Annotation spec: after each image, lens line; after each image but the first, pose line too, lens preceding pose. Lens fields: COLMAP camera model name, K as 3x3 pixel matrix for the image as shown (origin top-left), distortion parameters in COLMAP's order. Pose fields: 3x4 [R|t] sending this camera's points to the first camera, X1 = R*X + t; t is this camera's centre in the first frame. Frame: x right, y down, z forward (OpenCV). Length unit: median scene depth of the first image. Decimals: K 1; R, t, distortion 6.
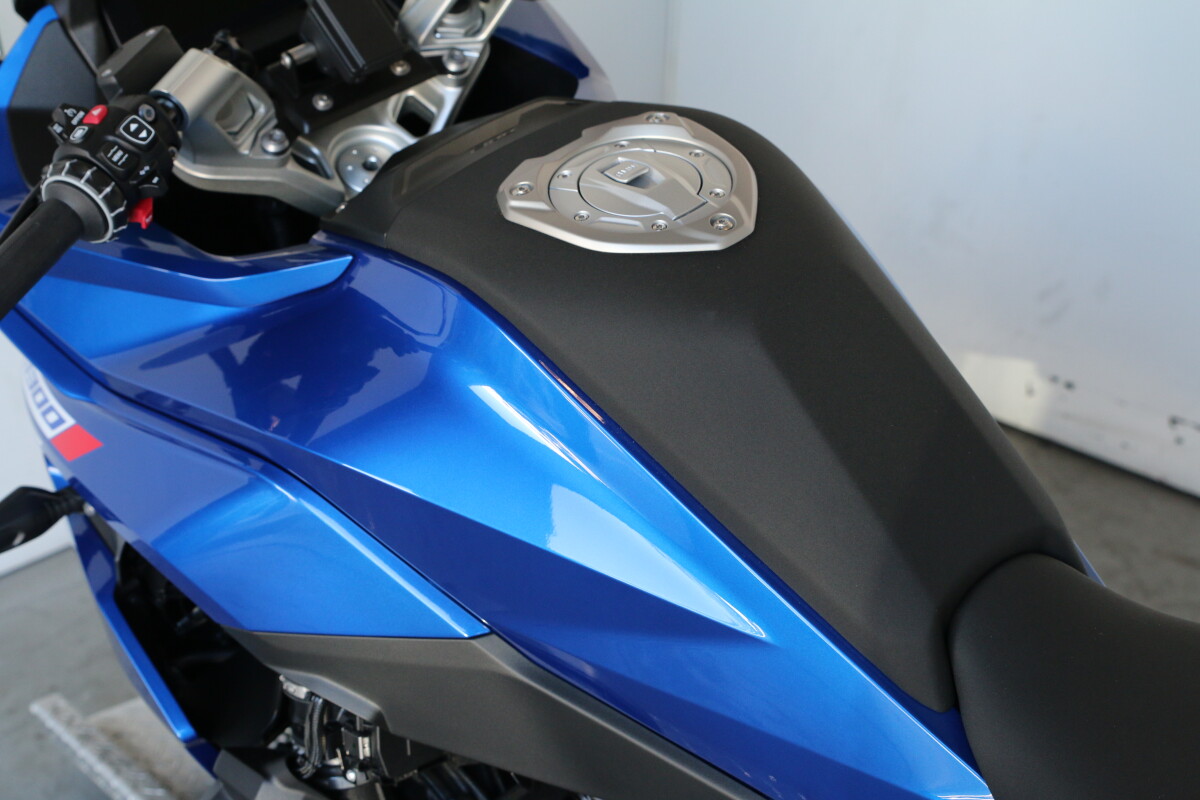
lens RADIAL K [[2079.9, 0, 579.8], [0, 2079.9, 396.1], [0, 0, 1]] dist [0.011015, -0.103181]
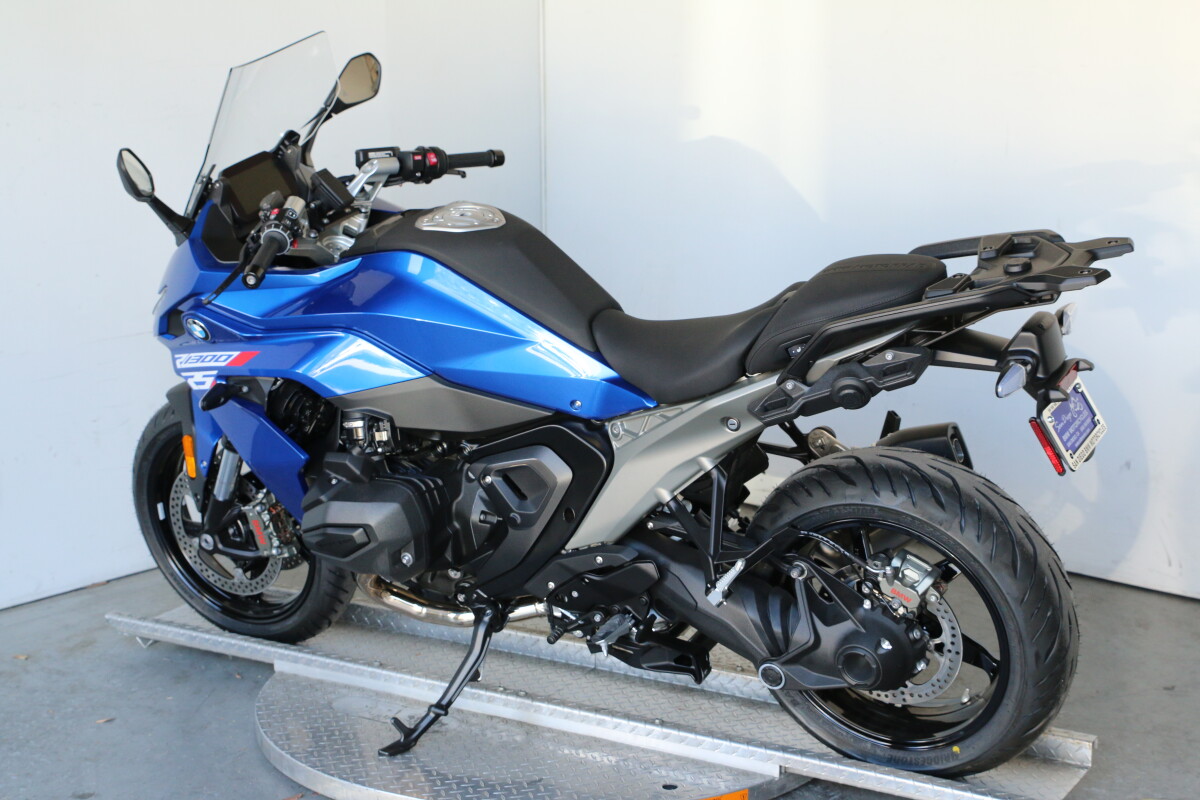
lens RADIAL K [[2079.9, 0, 579.8], [0, 2079.9, 396.1], [0, 0, 1]] dist [0.011015, -0.103181]
pose [[0.945819, -0.105610, 0.307039, -0.674125], [0.179898, 0.957662, -0.224766, 0.753770], [-0.270302, 0.267824, 0.924774, -1.547481]]
